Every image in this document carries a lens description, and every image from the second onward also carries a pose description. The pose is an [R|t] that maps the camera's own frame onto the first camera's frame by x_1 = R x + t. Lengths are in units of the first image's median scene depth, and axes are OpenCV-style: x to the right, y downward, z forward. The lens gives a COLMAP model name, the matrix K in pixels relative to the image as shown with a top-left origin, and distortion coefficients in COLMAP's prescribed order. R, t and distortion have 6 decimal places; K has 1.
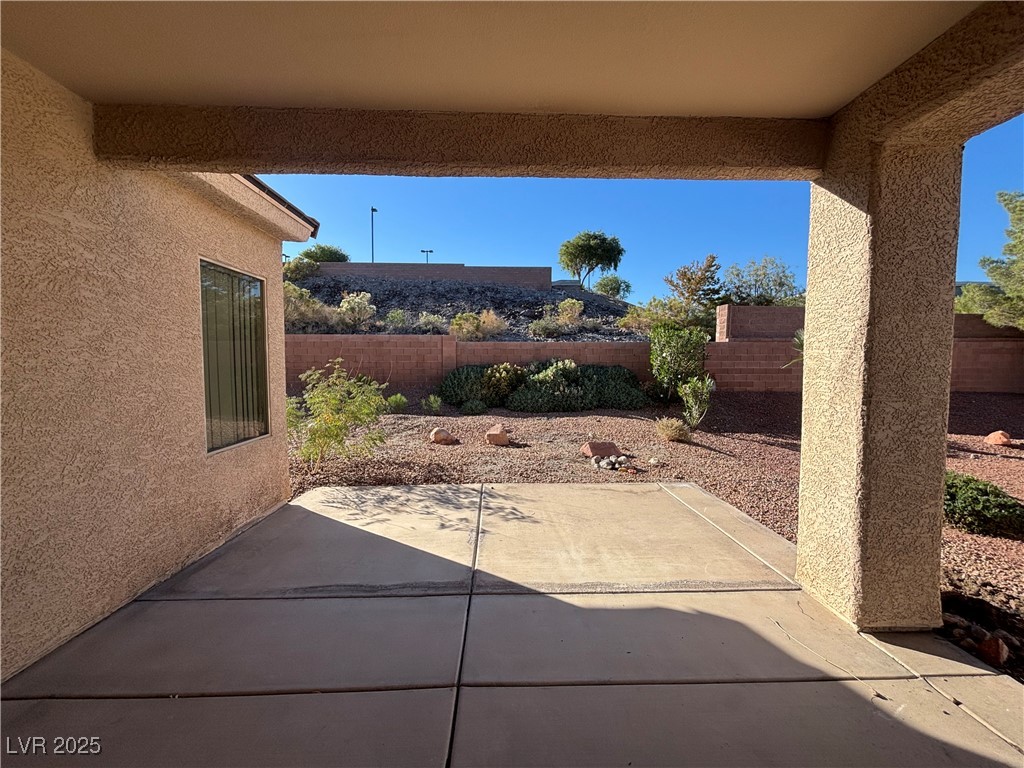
lens RADIAL K [[411.3, 0, 515.4], [0, 411.3, 384.0], [0, 0, 1]] dist [-0.002917, -0.000120]
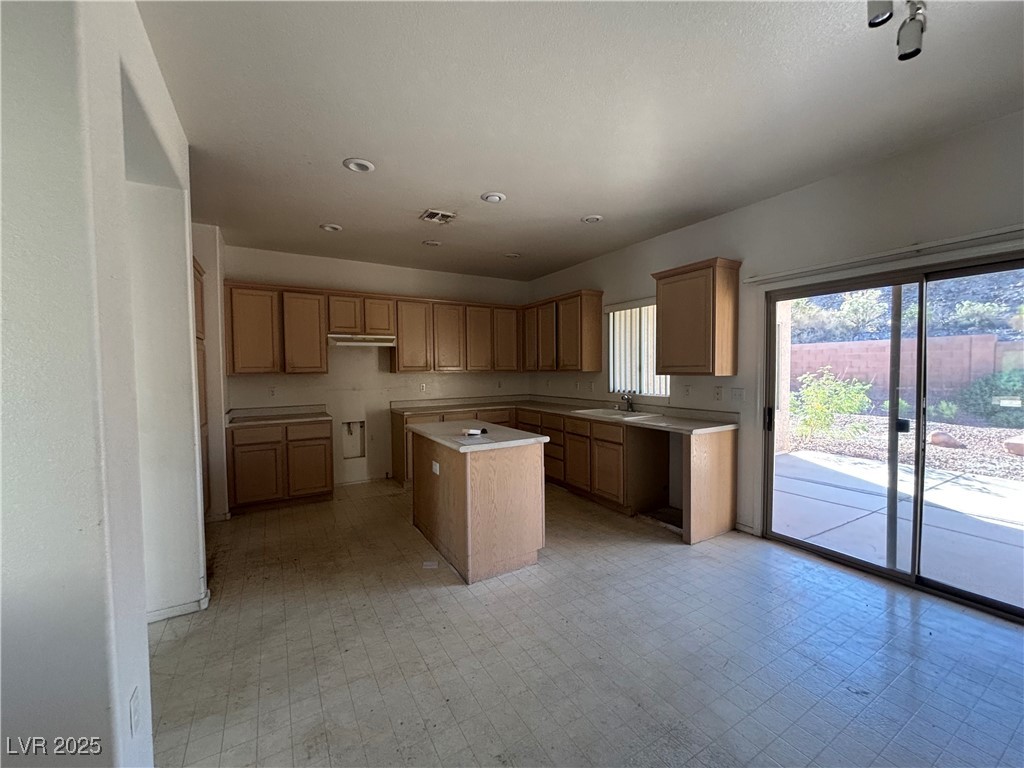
lens RADIAL K [[411.3, 0, 515.0], [0, 411.3, 383.7], [0, 0, 1]] dist [-0.002917, -0.000120]
pose [[0.476484, 0.025982, -0.878799, 0.130159], [-0.036173, 0.999296, 0.009932, 0.009930], [0.878439, 0.027057, 0.477088, -0.268619]]
